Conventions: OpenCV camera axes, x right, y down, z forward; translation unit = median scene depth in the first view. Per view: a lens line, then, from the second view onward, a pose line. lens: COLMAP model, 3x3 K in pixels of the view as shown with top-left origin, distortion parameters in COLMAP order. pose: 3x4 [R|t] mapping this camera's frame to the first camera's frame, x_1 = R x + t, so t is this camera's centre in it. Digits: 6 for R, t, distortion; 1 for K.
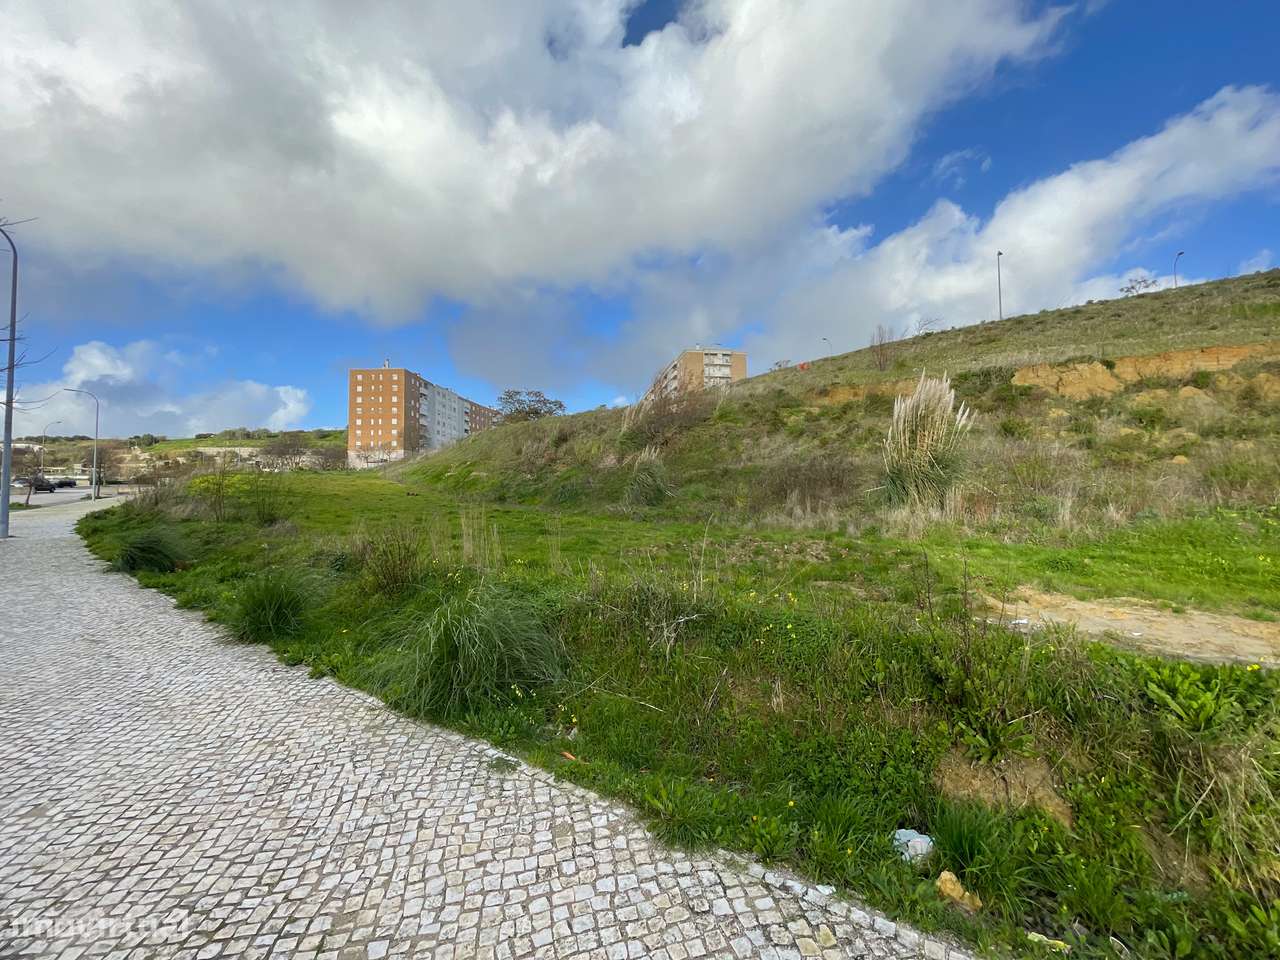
lens RADIAL K [[532.4, 0, 636.3], [0, 532.4, 481.3], [0, 0, 1]] dist [-0.001453, -0.000210]
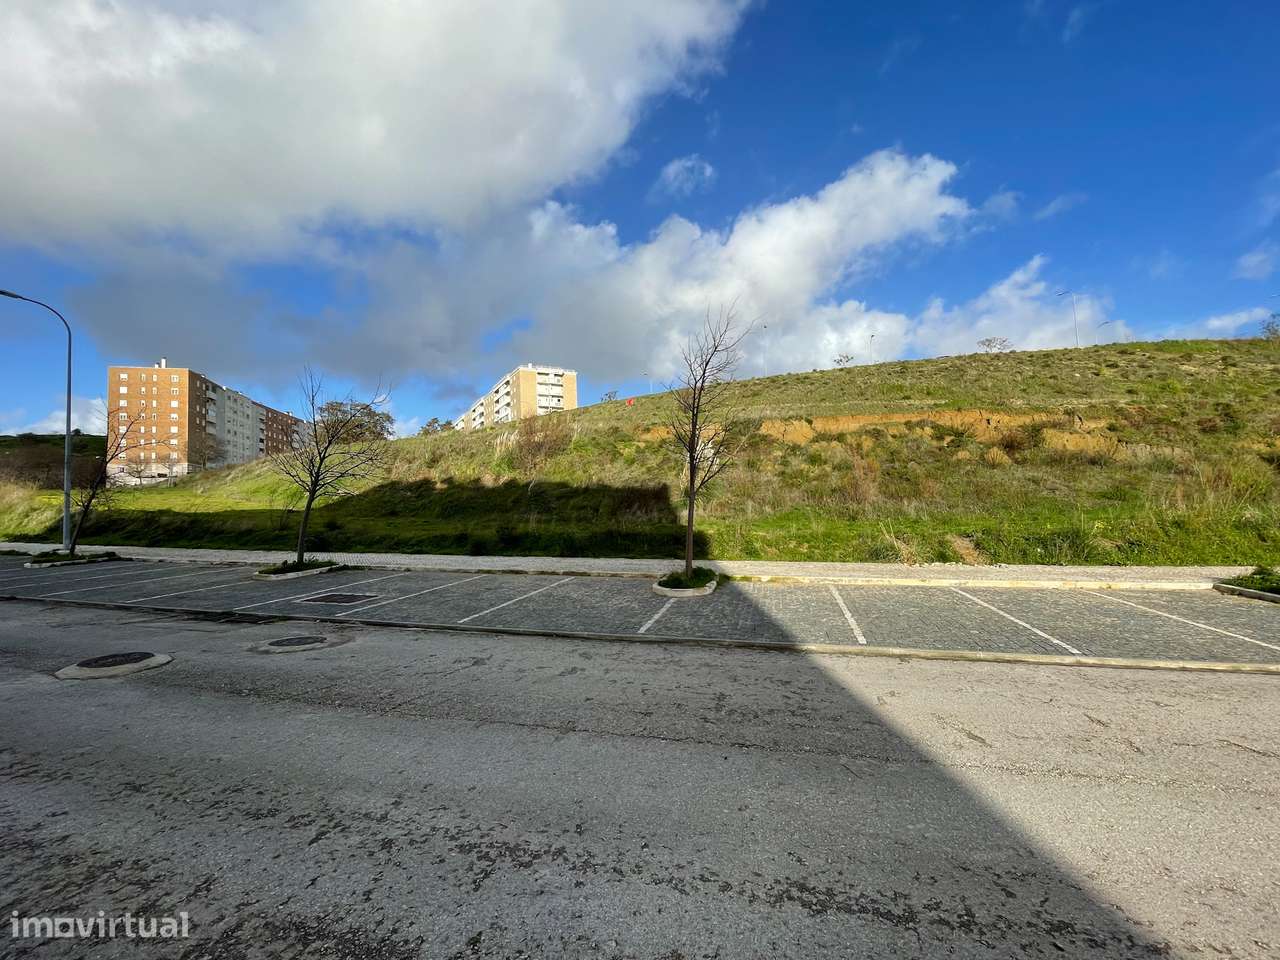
lens RADIAL K [[532.4, 0, 636.3], [0, 532.4, 481.3], [0, 0, 1]] dist [-0.001453, -0.000210]
pose [[0.948303, -0.008156, 0.317262, -0.117063], [0.014980, 0.999706, -0.019076, -0.007920], [-0.317013, 0.022842, 0.948146, -0.308551]]
